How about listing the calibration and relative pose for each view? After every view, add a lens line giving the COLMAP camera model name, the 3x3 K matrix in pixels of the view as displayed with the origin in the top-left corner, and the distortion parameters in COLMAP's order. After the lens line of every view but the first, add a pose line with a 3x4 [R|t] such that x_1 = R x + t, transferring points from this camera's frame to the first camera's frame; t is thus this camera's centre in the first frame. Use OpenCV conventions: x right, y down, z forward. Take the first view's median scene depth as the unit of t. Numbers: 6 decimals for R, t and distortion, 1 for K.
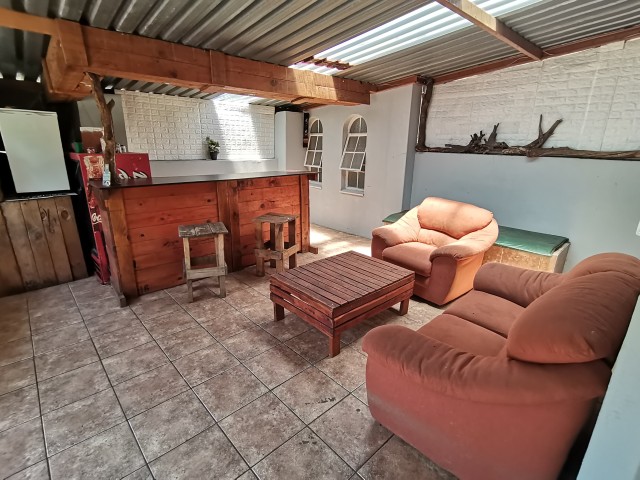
lens RADIAL K [[328.7, 0, 326.6], [0, 328.7, 236.2], [0, 0, 1]] dist [0.021653, -0.017069]
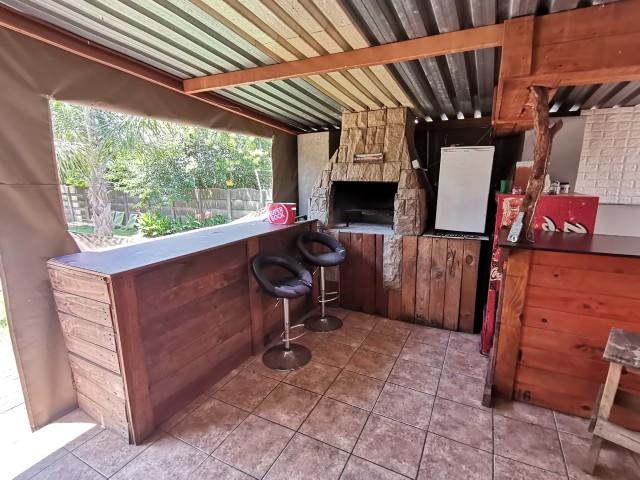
lens RADIAL K [[328.7, 0, 318.5], [0, 328.7, 237.0], [0, 0, 1]] dist [0.021653, -0.017069]
pose [[0.346882, 0.175653, -0.921314, -0.133601], [-0.259425, 0.961951, 0.085725, -0.099697], [0.901317, 0.209276, 0.379252, 0.304743]]
